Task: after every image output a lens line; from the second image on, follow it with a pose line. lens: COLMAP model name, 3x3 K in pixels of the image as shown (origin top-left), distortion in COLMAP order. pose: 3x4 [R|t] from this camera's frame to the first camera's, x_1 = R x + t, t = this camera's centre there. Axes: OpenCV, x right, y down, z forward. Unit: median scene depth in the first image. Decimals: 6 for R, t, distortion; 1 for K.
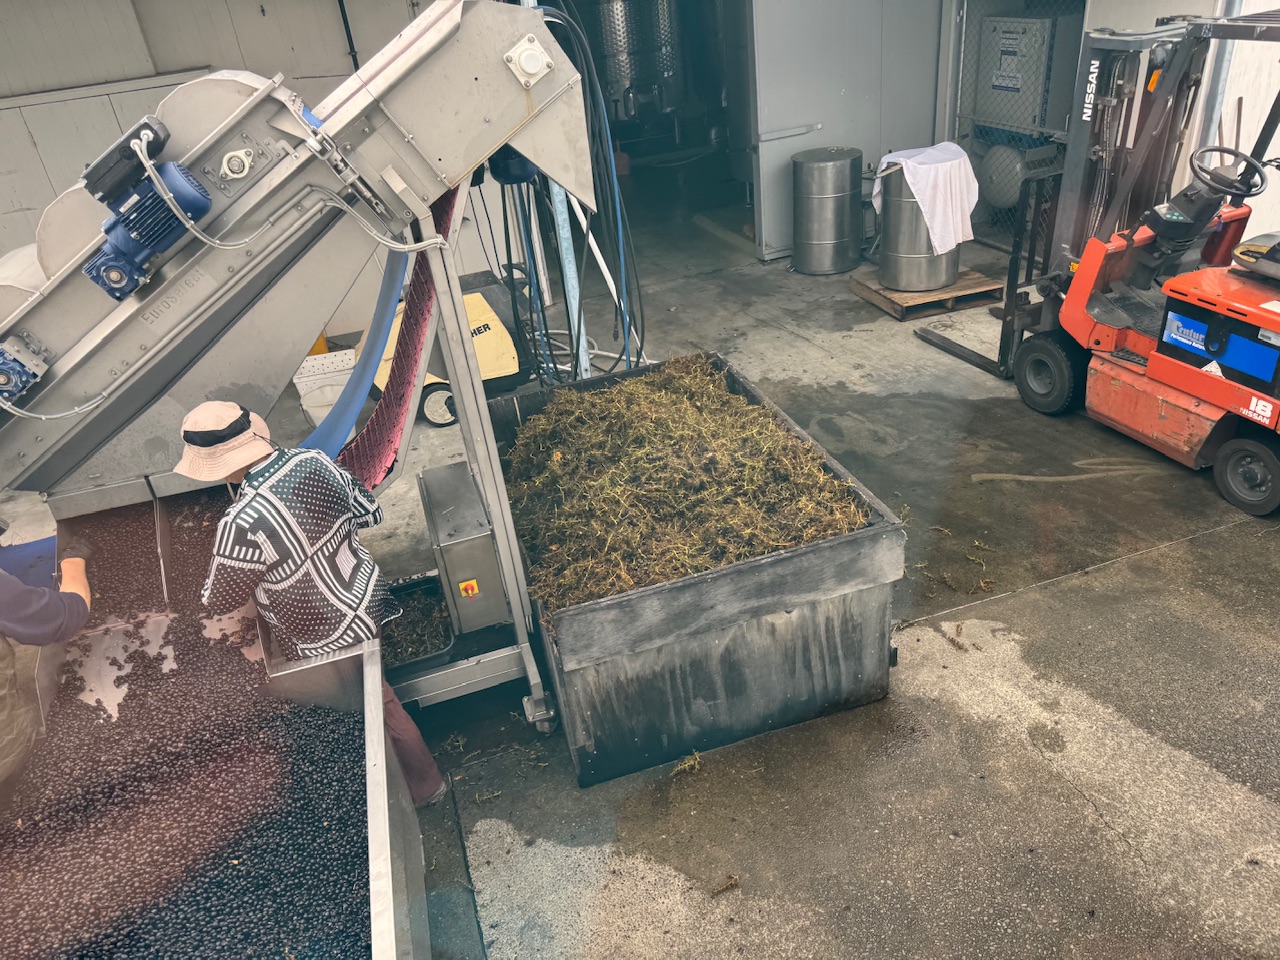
lens RADIAL K [[893.5, 0, 640.0], [0, 893.5, 480.0], [0, 0, 1]] dist [0.053158, -0.065103]
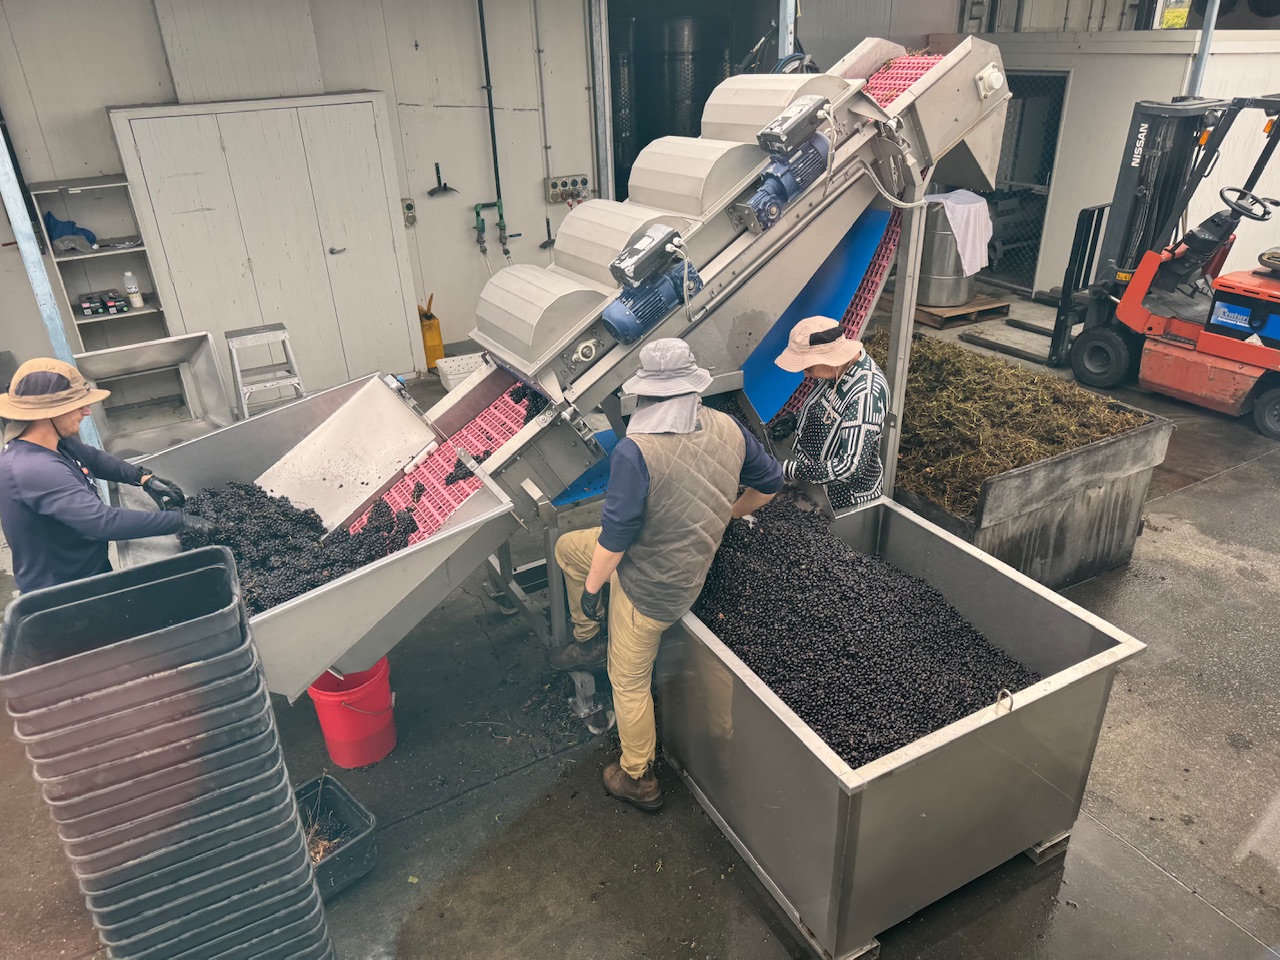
lens RADIAL K [[900.2, 0, 640.0], [0, 900.2, 480.0], [0, 0, 1]] dist [-0.004265, -0.001360]
pose [[0.976309, -0.027111, 0.214678, -0.561859], [0.042566, 0.996797, -0.067699, 0.137603], [-0.212155, 0.075233, 0.974336, -0.129444]]
